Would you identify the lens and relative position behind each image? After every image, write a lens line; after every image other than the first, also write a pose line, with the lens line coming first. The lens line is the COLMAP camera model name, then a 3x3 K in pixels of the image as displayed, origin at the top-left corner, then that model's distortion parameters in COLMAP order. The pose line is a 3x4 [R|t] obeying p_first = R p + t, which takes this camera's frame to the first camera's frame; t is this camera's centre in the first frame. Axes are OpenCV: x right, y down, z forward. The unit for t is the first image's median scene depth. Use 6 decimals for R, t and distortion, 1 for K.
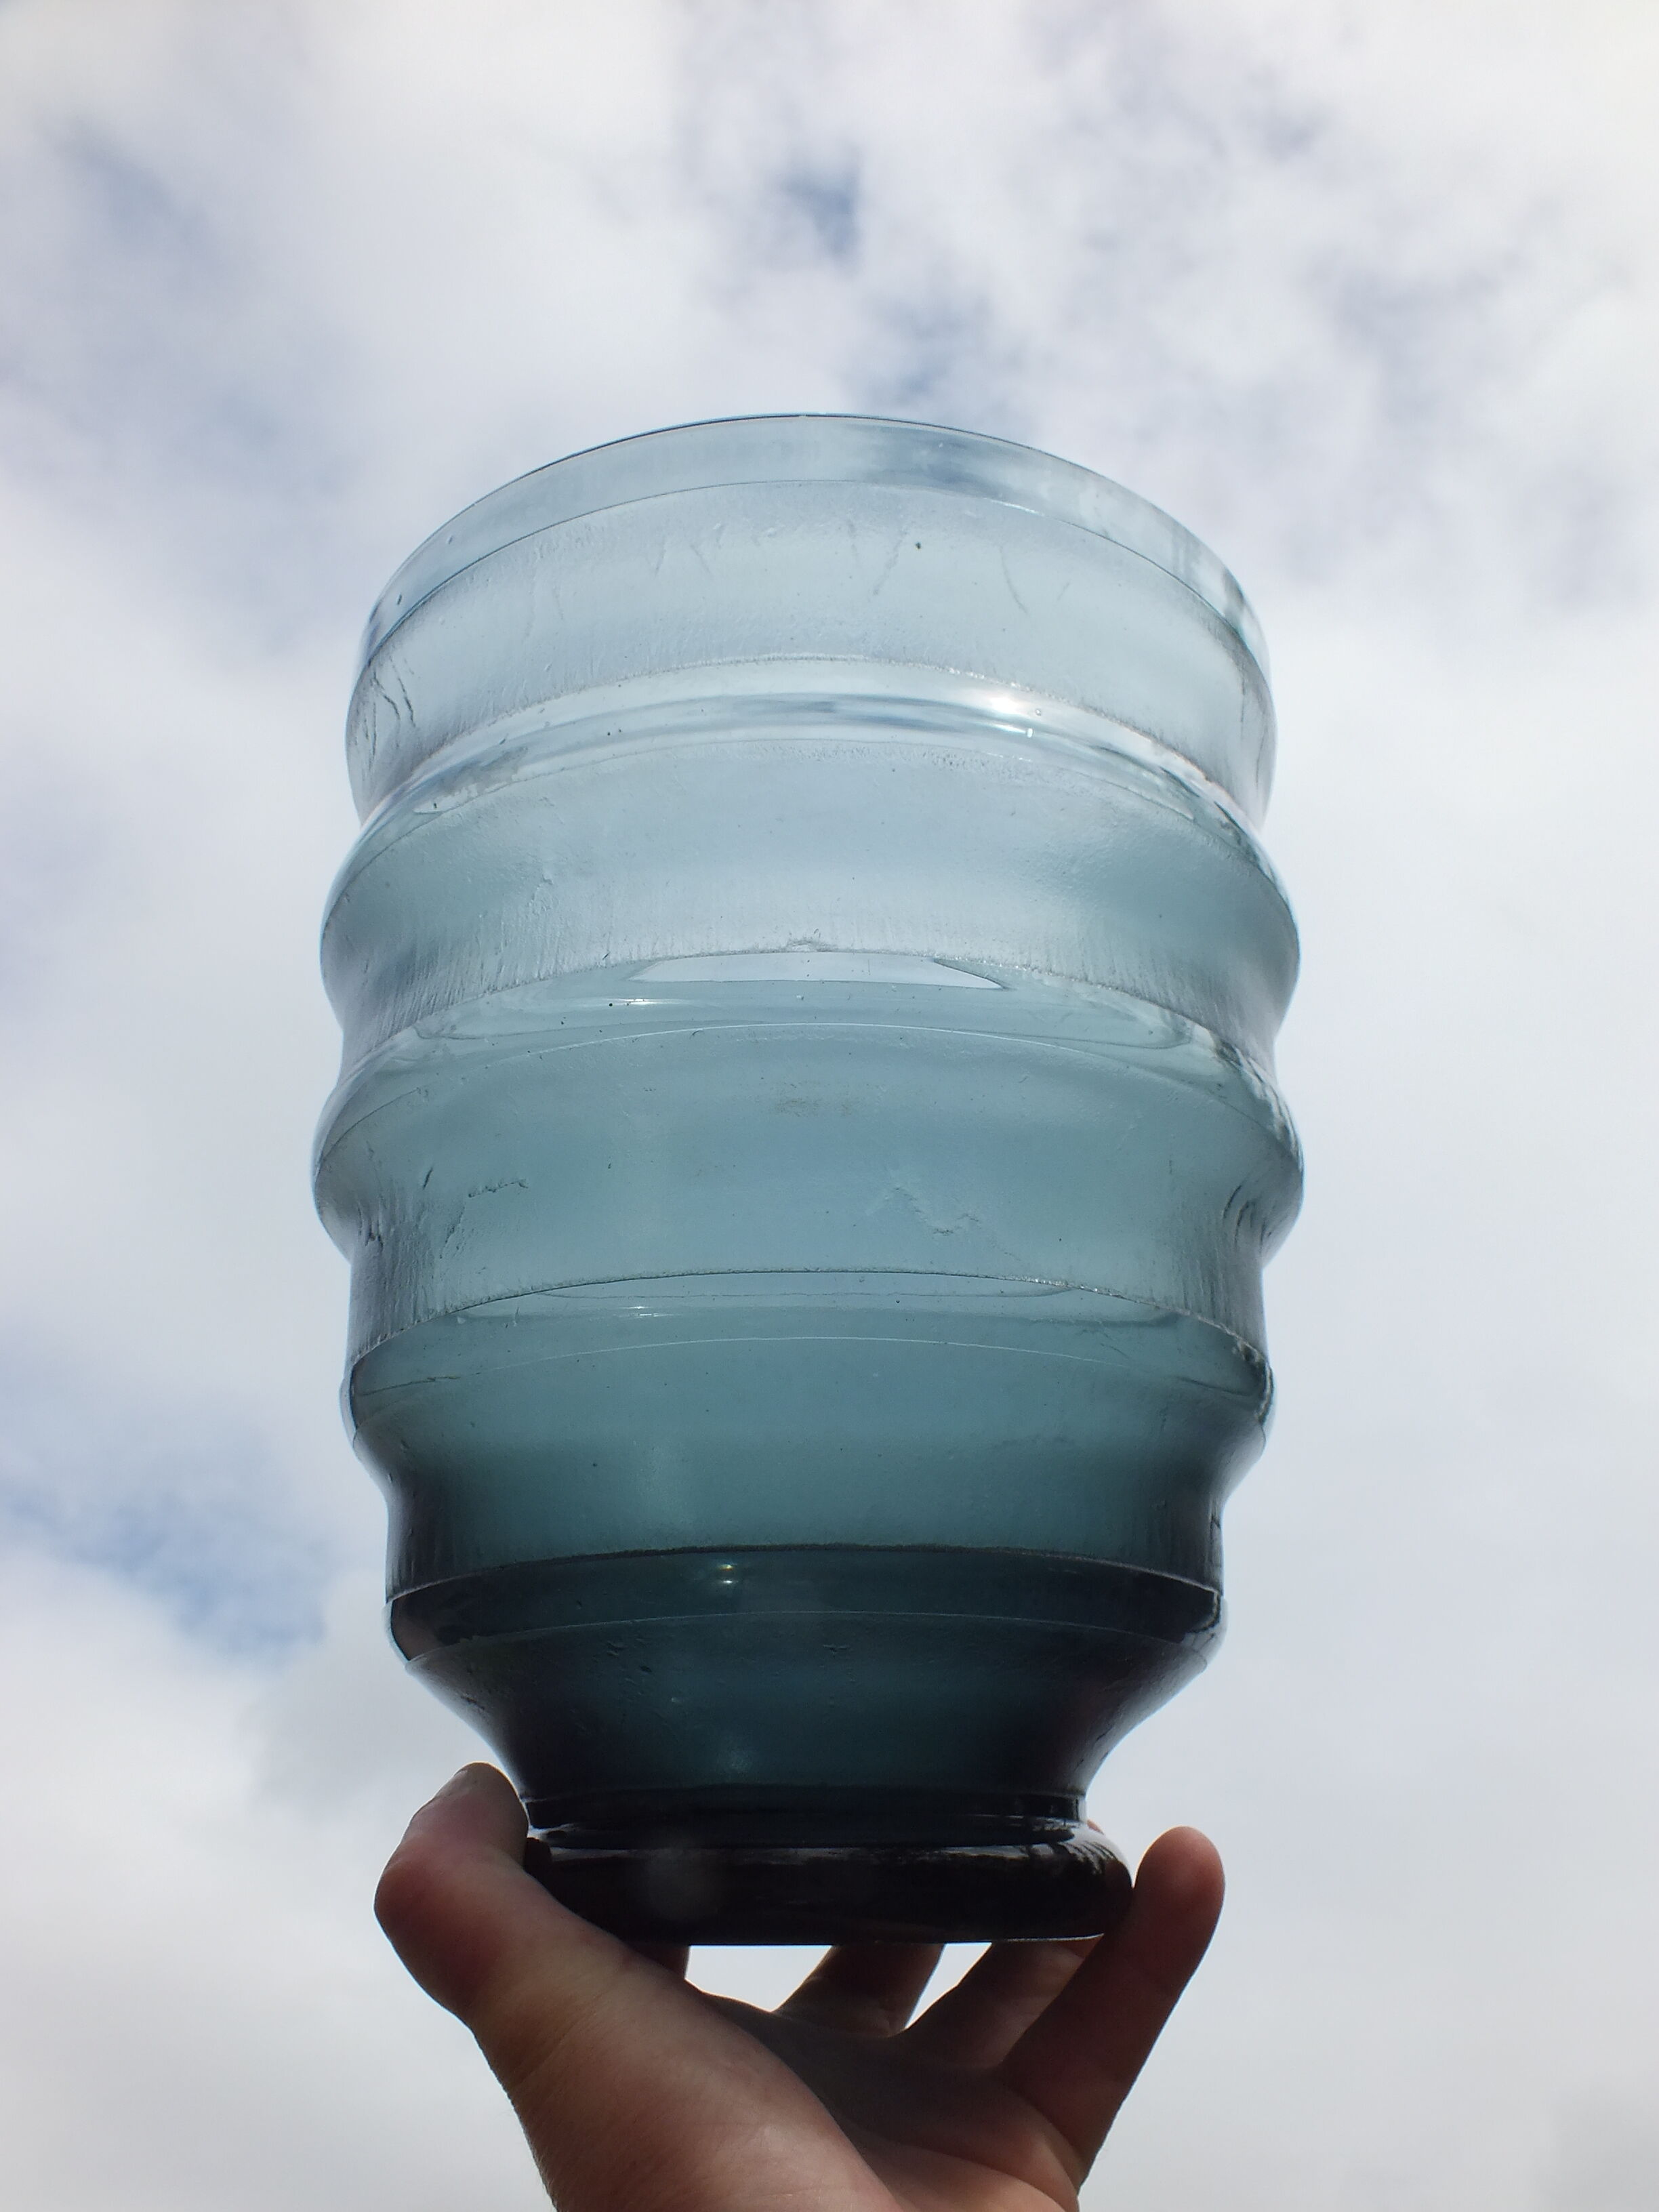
lens RADIAL K [[1938.3, 0, 841.0], [0, 1938.3, 1112.1], [0, 0, 1]] dist [0.020271, -0.000152]
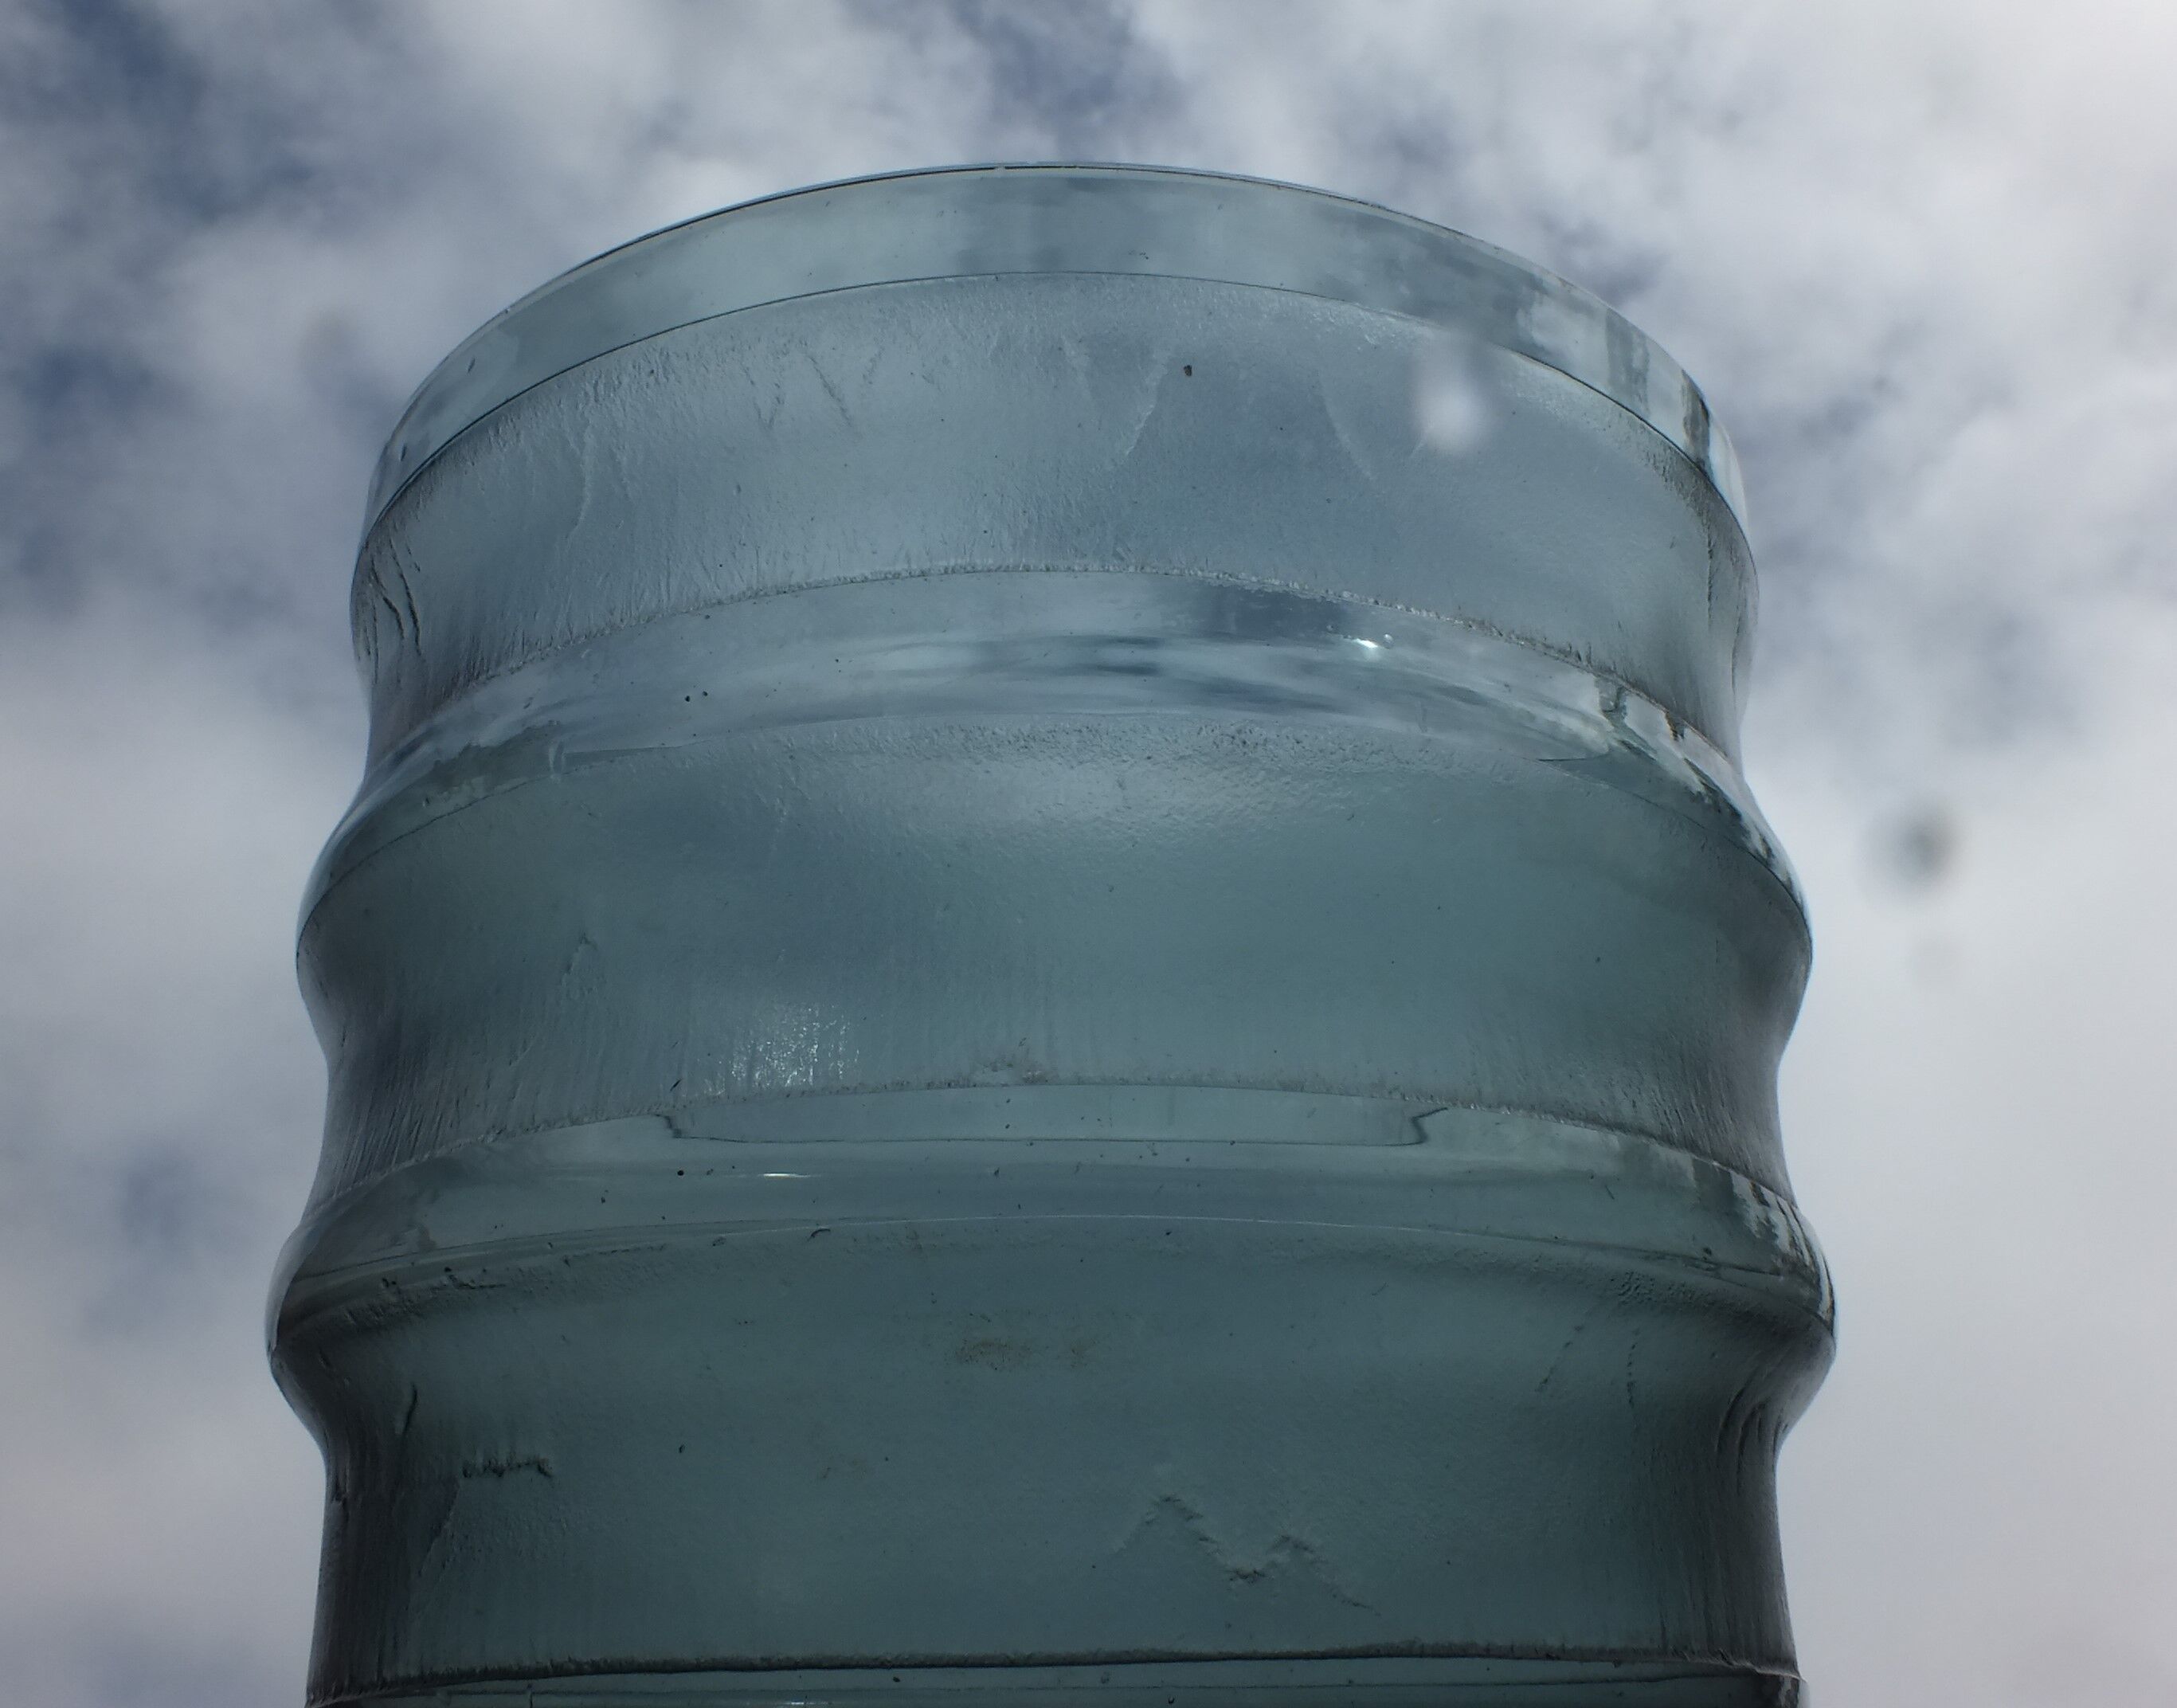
lens RADIAL K [[2465.7, 0, 1076.6], [0, 2465.7, 849.8], [0, 0, 1]] dist [0.066025, 0.000000]
pose [[0.999144, -0.024164, -0.033567, 0.027796], [0.022784, 0.998903, -0.040910, -0.109706], [0.034519, 0.040110, 0.998599, 0.218015]]
